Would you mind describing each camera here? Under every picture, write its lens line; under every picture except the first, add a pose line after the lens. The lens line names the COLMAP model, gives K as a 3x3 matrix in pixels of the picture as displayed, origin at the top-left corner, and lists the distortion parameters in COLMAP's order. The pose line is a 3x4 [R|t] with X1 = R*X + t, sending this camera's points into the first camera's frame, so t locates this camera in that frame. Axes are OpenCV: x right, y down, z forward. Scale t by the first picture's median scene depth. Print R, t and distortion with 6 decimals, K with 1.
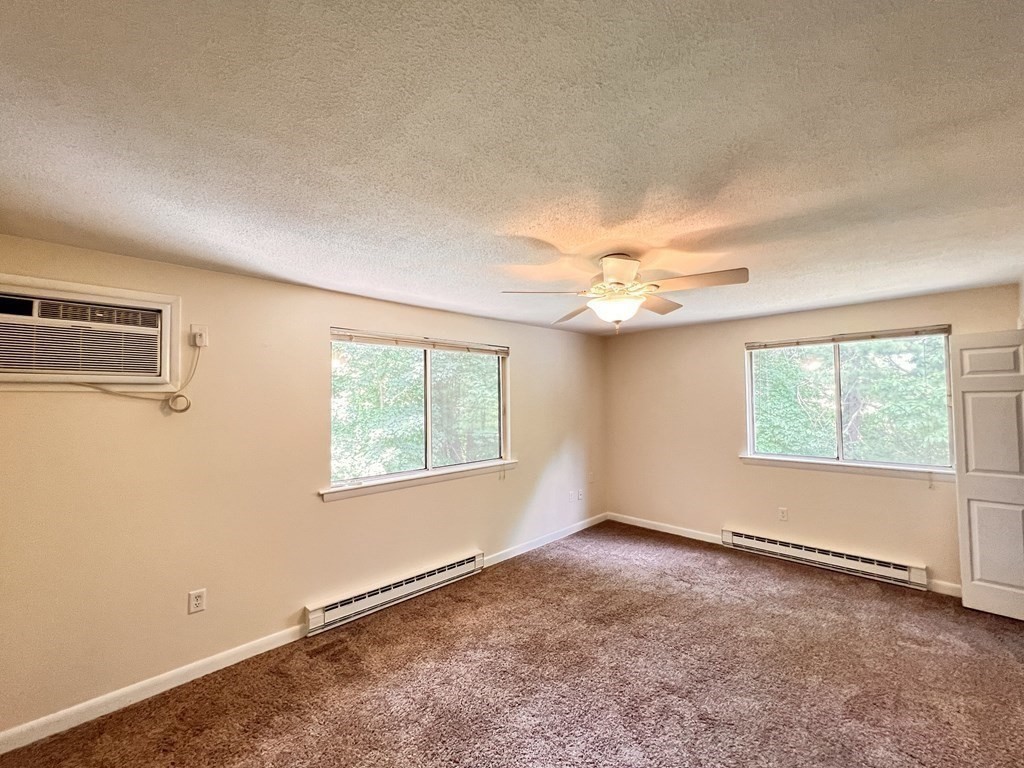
lens RADIAL K [[419.8, 0, 514.4], [0, 419.8, 387.9], [0, 0, 1]] dist [-0.000619, 0.000164]
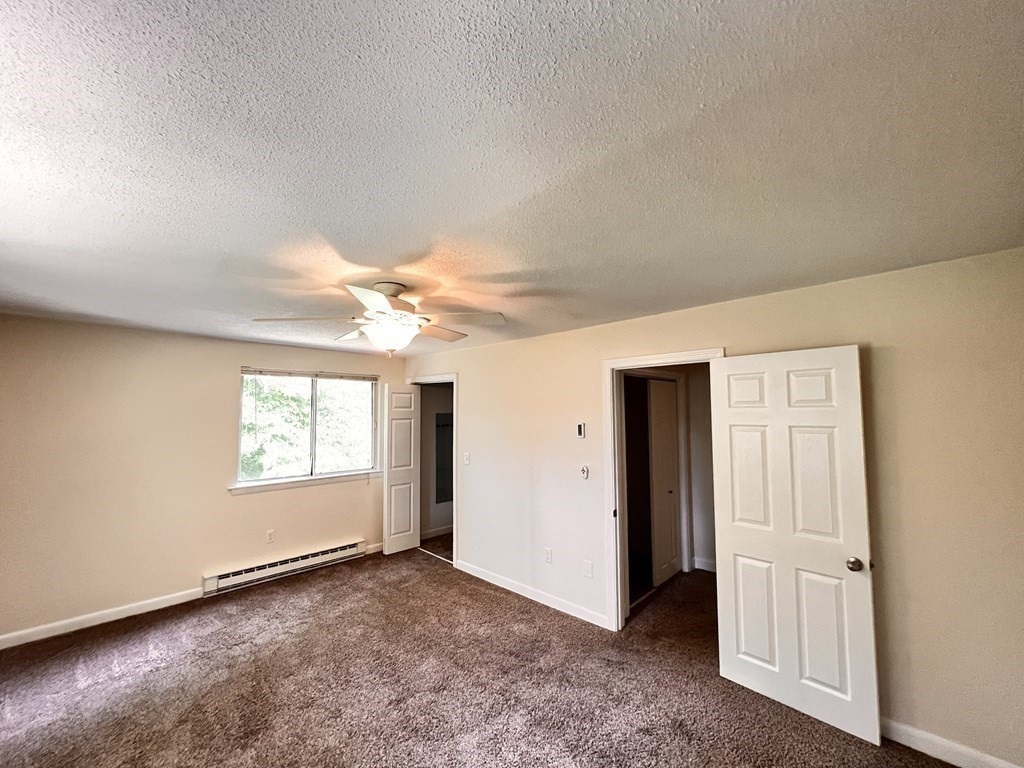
lens RADIAL K [[419.8, 0, 514.1], [0, 419.8, 383.0], [0, 0, 1]] dist [-0.000619, 0.000164]
pose [[-0.017444, 0.086666, 0.996085, -0.499708], [-0.022417, 0.995952, -0.087047, 0.000601], [-0.999597, -0.023847, -0.015430, 0.485848]]
